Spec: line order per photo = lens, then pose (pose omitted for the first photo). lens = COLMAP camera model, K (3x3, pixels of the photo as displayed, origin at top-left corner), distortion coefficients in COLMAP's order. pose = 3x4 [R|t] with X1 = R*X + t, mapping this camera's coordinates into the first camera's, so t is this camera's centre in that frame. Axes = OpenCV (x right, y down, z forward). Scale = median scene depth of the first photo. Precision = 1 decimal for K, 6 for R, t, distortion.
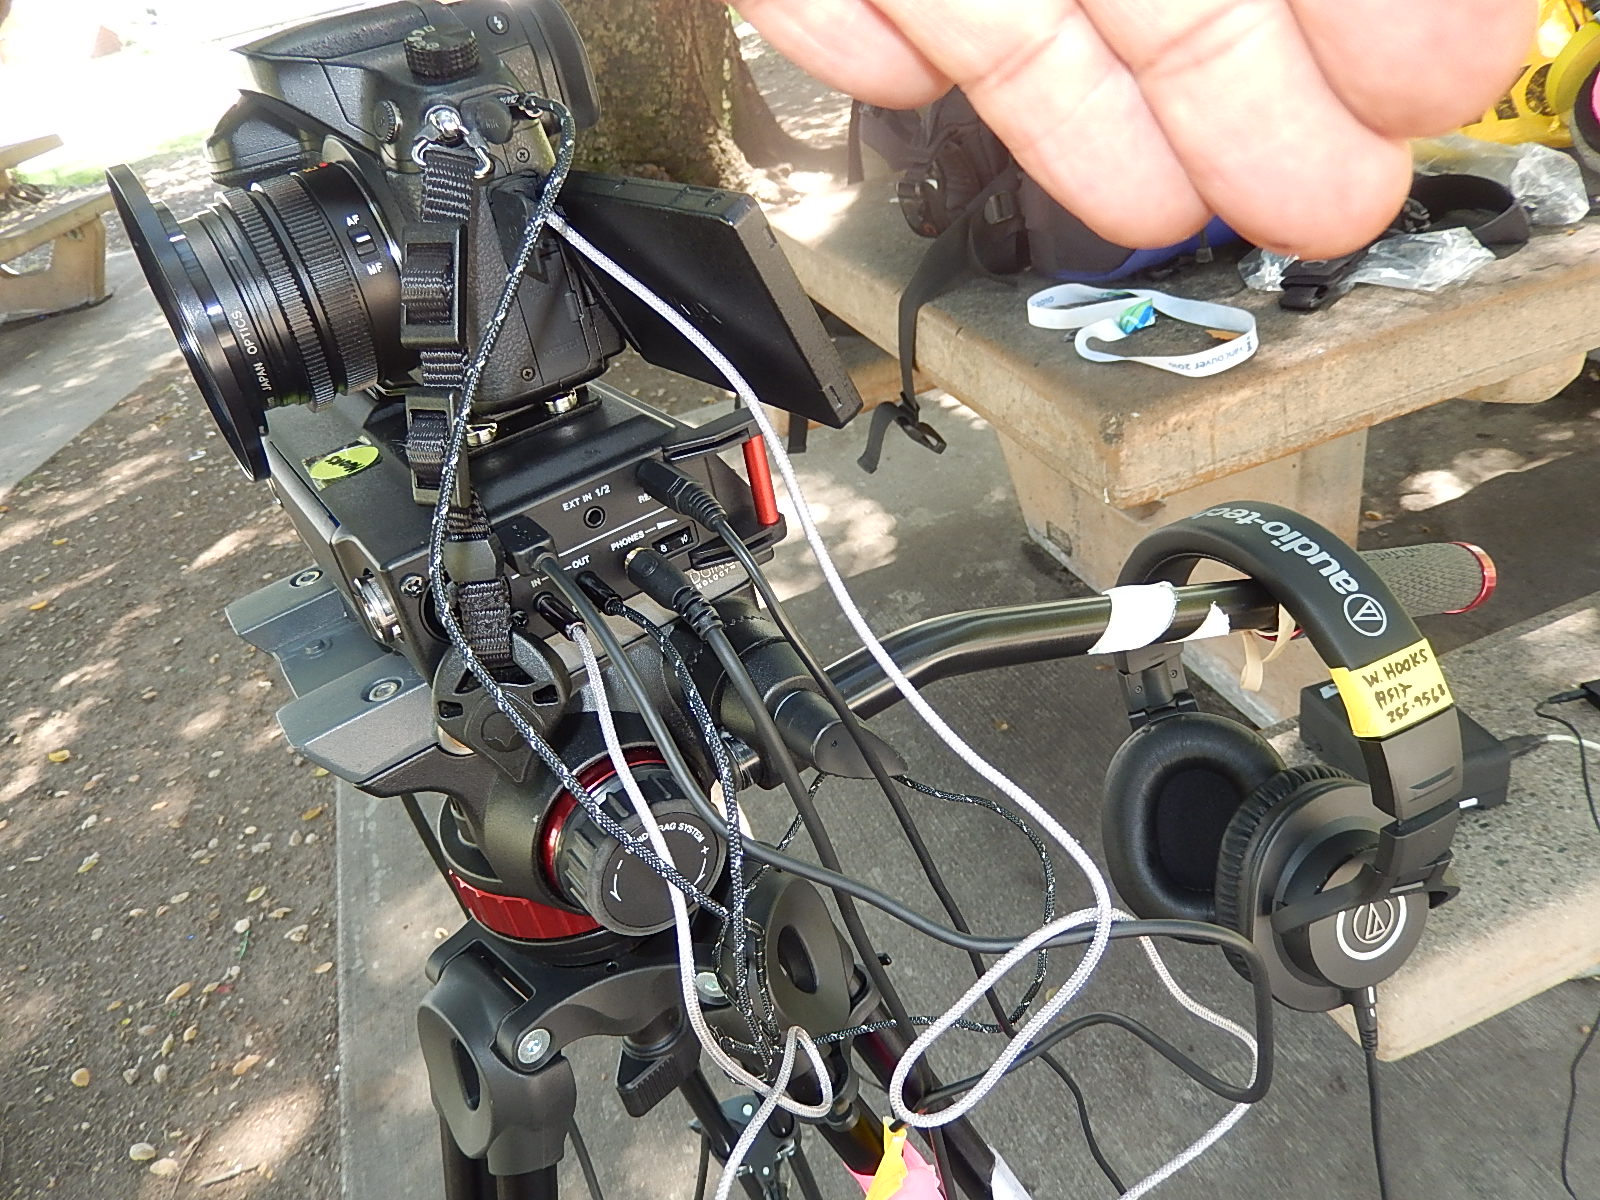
lens RADIAL K [[1190.0, 0, 800.0], [0, 1190.0, 600.0], [0, 0, 1]] dist [-0.028252, -0.031334]
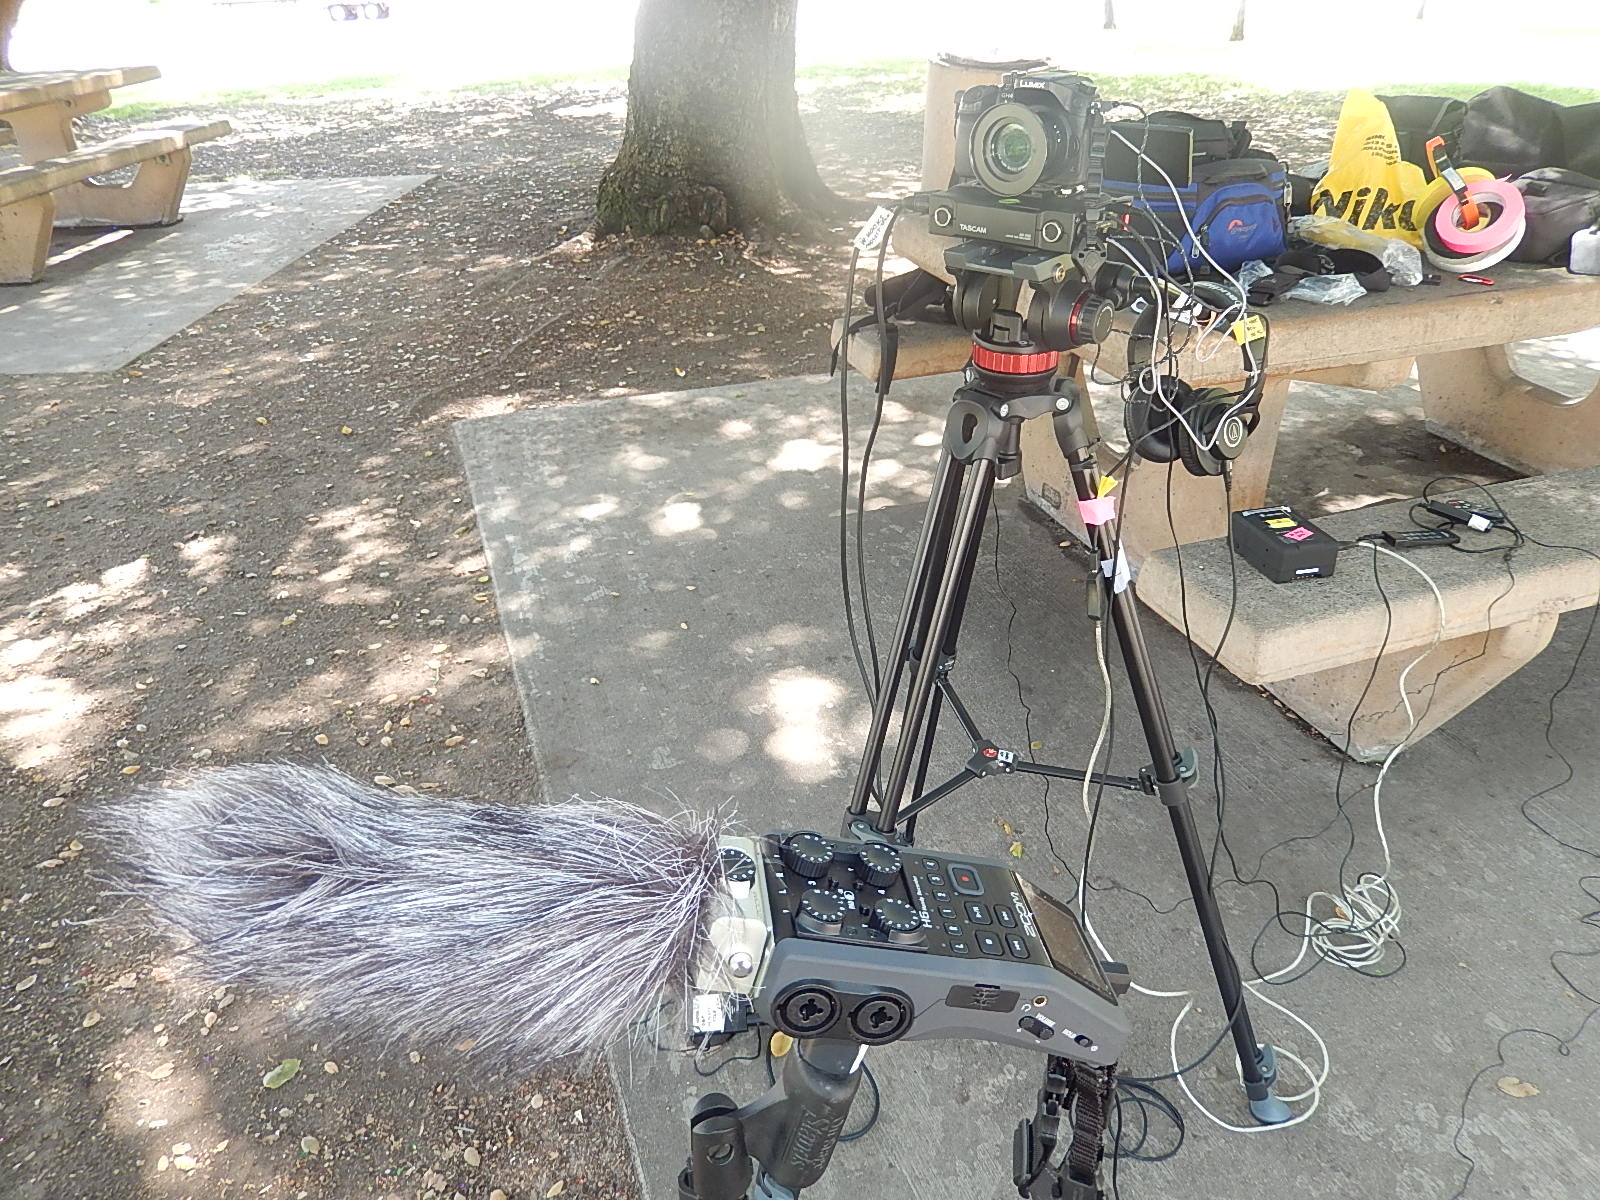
lens RADIAL K [[1151.9, 0, 800.0], [0, 1151.9, 600.0], [0, 0, 1]] dist [-0.048155, -0.005997]
pose [[0.985810, 0.155213, 0.063927, -0.142755], [-0.152904, 0.987448, -0.039584, 0.175513], [-0.069269, 0.029248, 0.997169, -0.312669]]
